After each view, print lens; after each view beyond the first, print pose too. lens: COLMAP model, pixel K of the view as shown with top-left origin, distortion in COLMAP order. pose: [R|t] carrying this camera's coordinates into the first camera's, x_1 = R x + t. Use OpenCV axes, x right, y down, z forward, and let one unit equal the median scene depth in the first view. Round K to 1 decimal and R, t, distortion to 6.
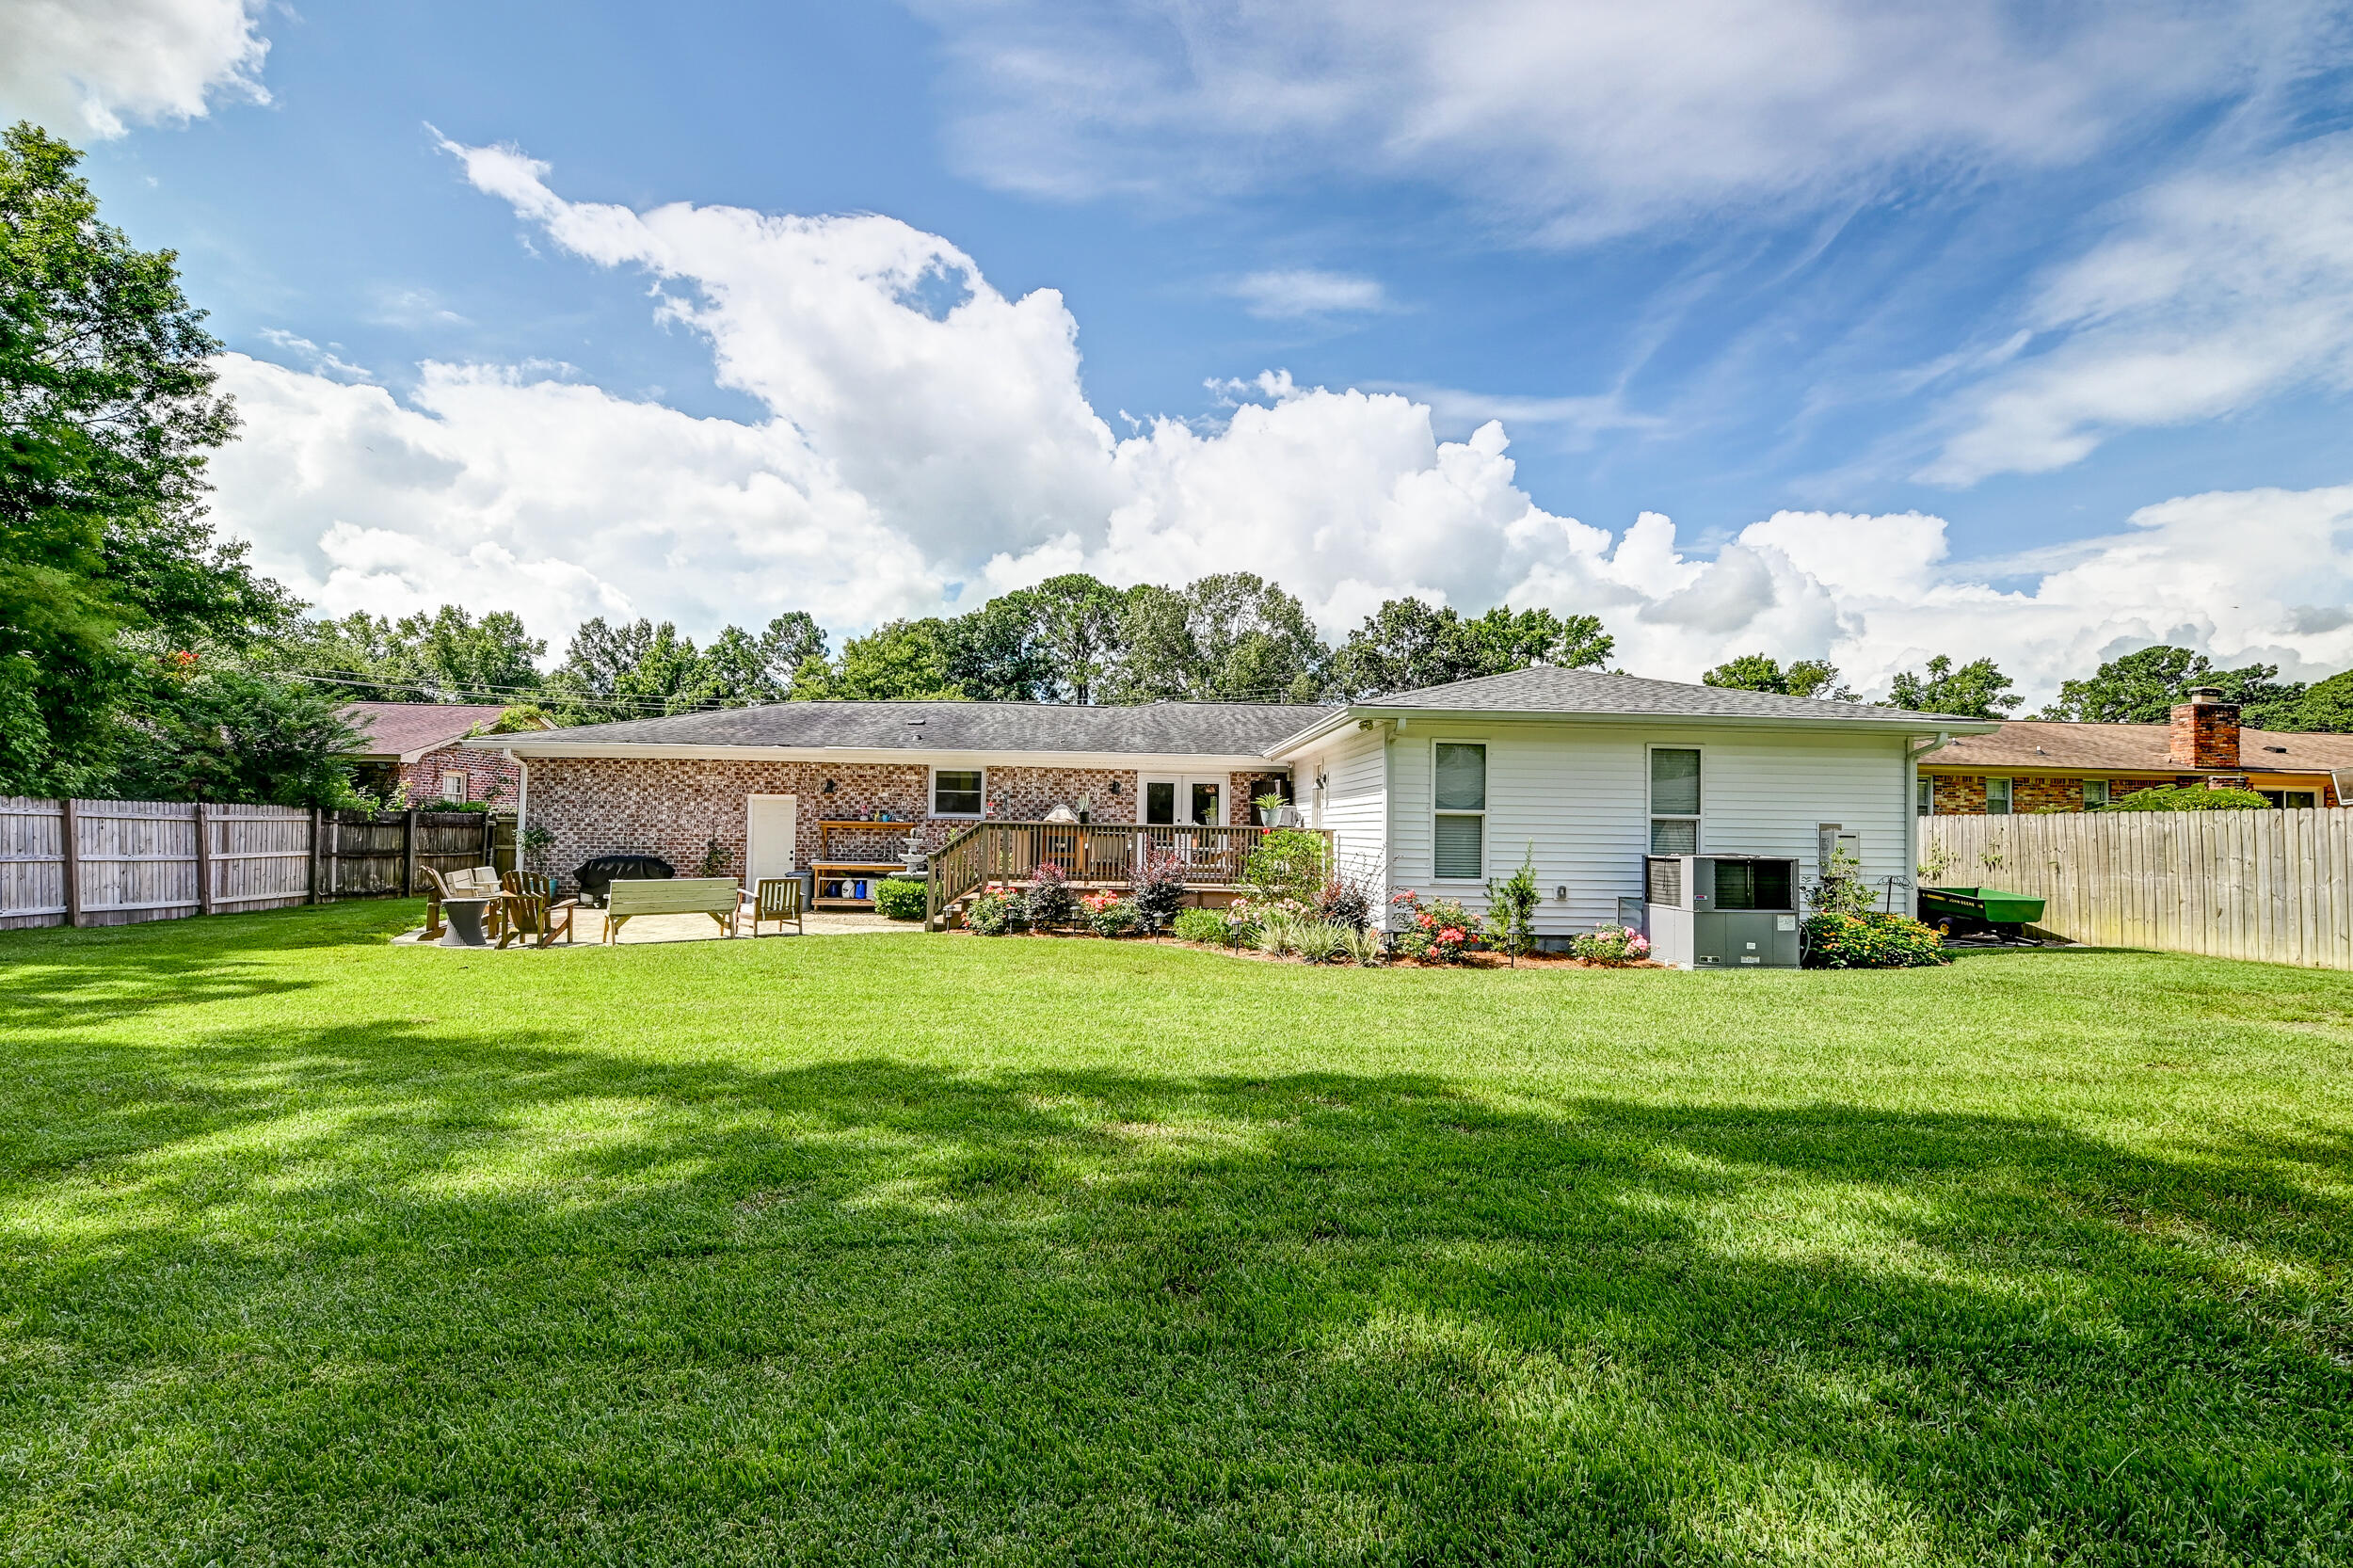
lens RADIAL K [[1007.6, 0, 1179.9], [0, 1007.6, 814.5], [0, 0, 1]] dist [0.001984, -0.000926]
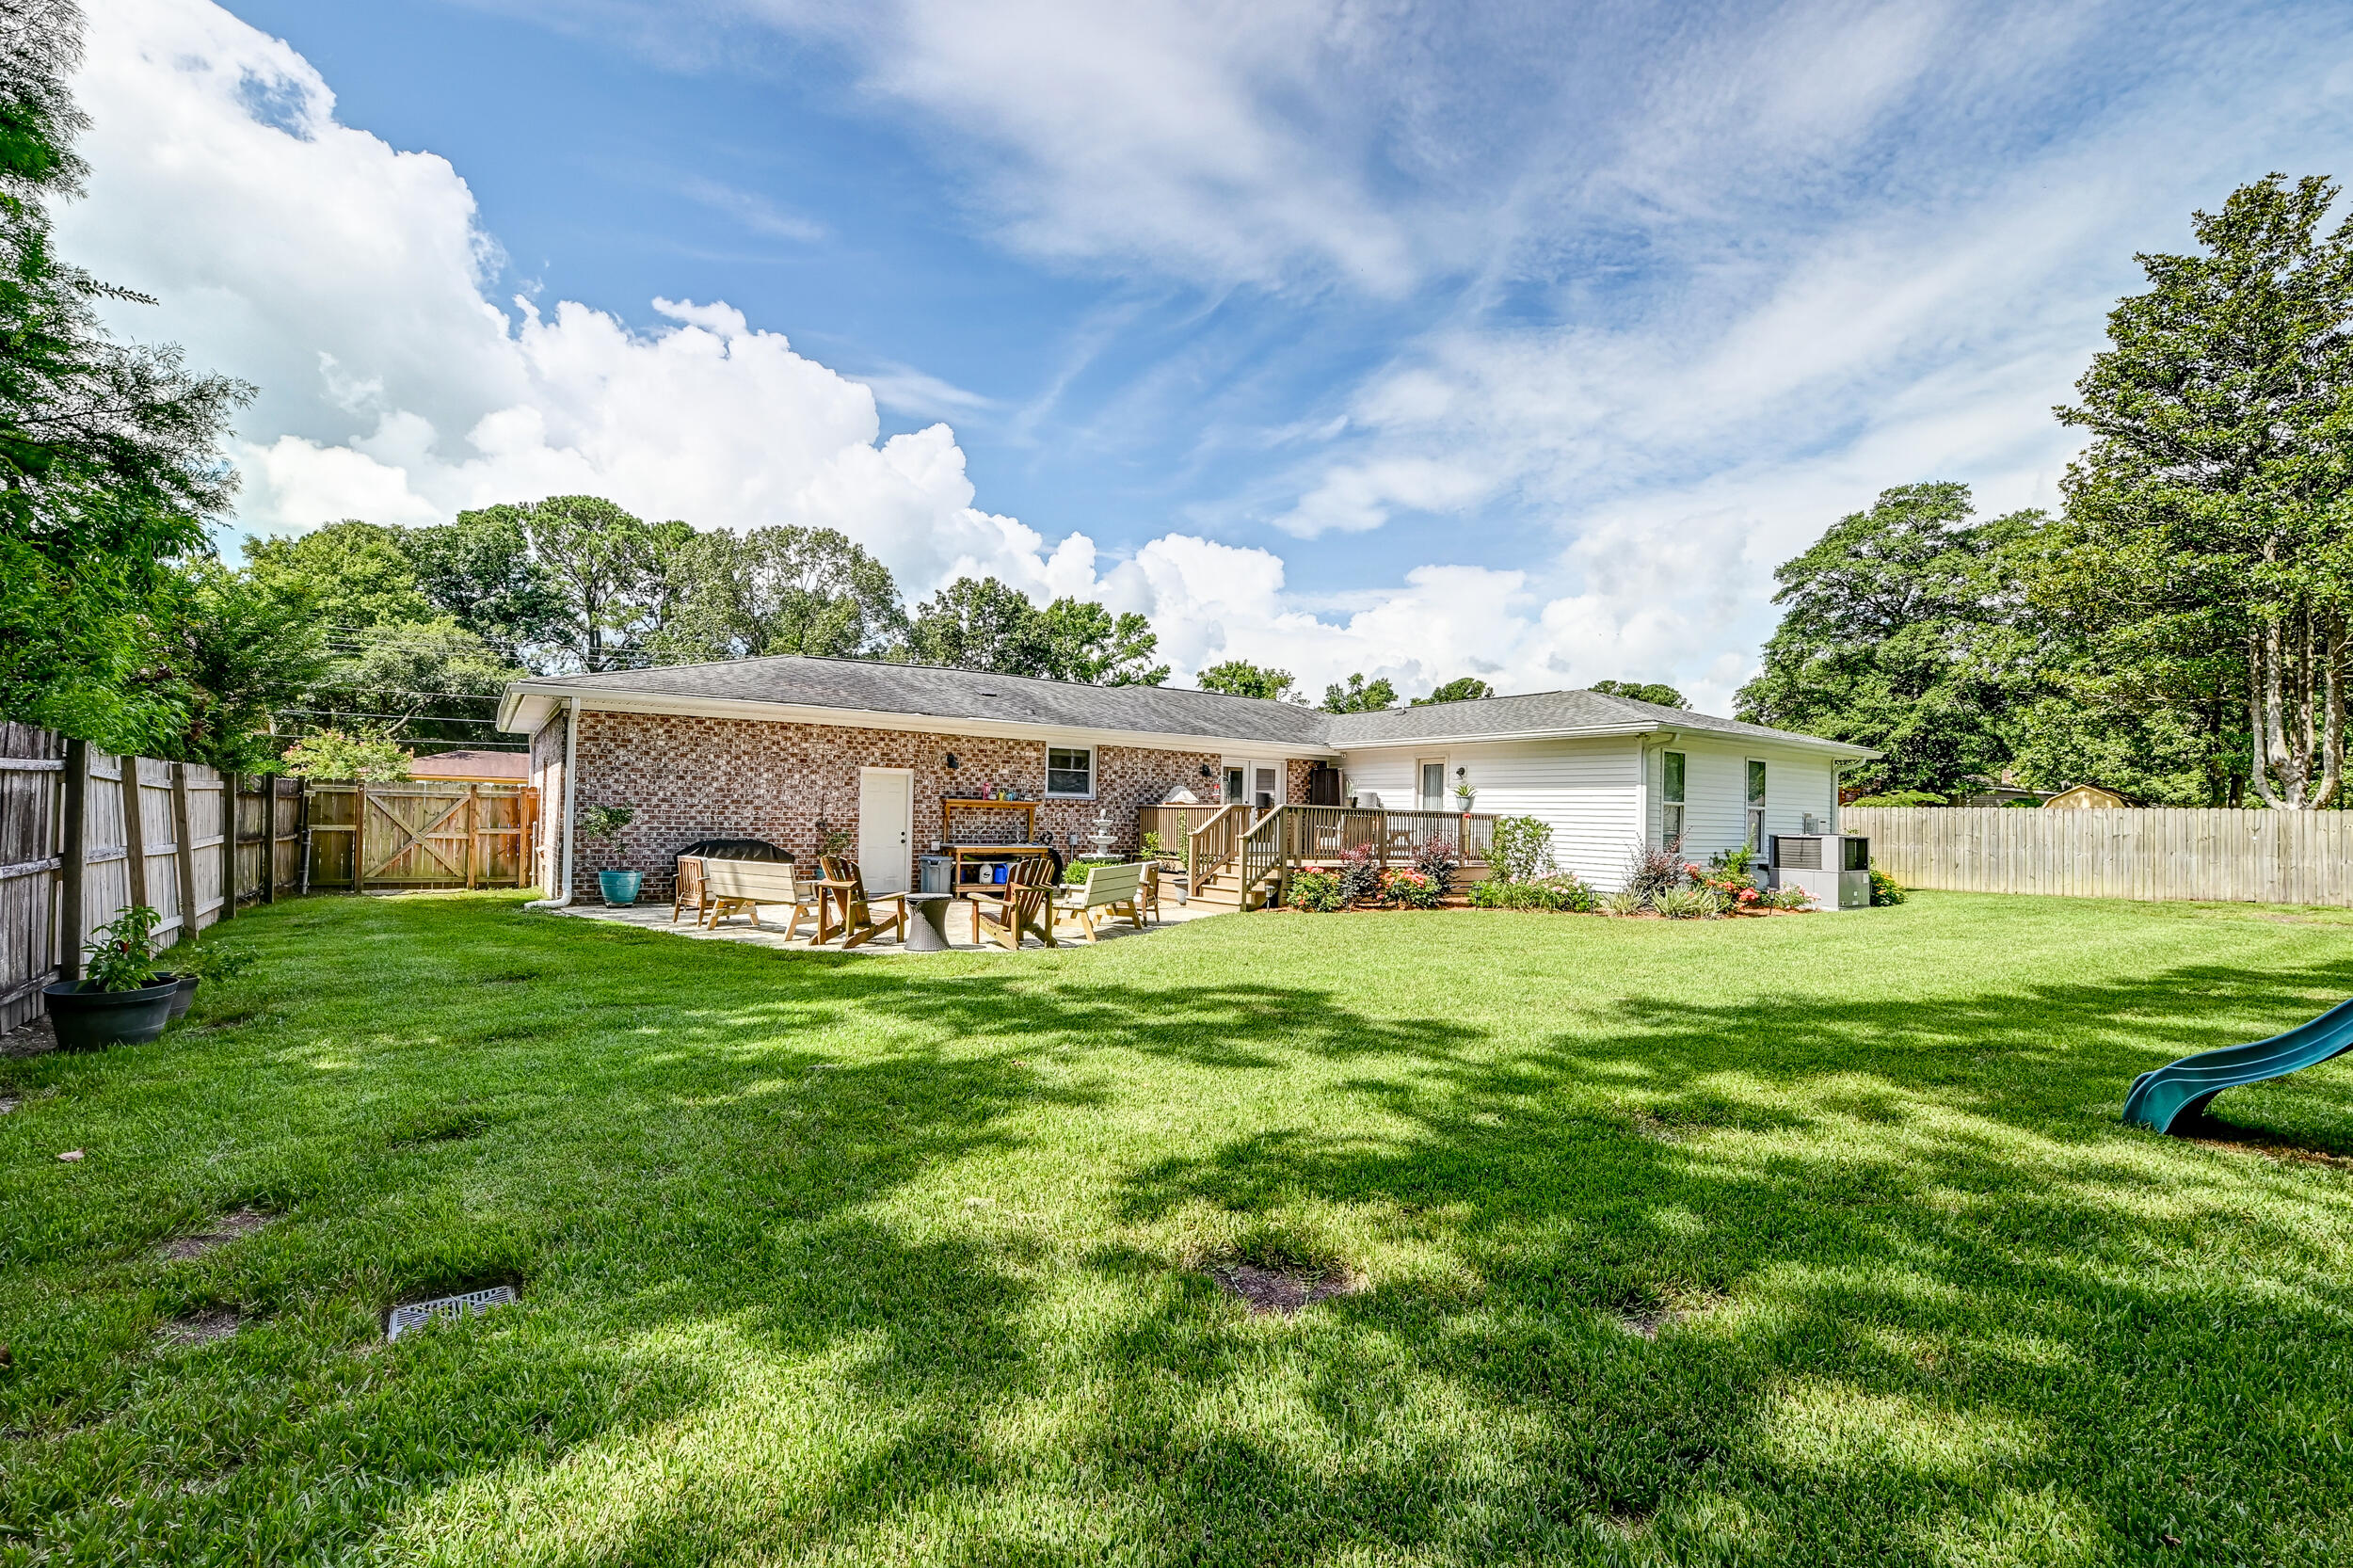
lens RADIAL K [[1007.6, 0, 1179.9], [0, 1007.6, 814.5], [0, 0, 1]] dist [0.001984, -0.000926]
pose [[0.856287, 0.004808, 0.516478, -0.616538], [-0.017897, 0.999632, 0.020366, -0.001813], [-0.516191, -0.026682, 0.856058, 0.117115]]
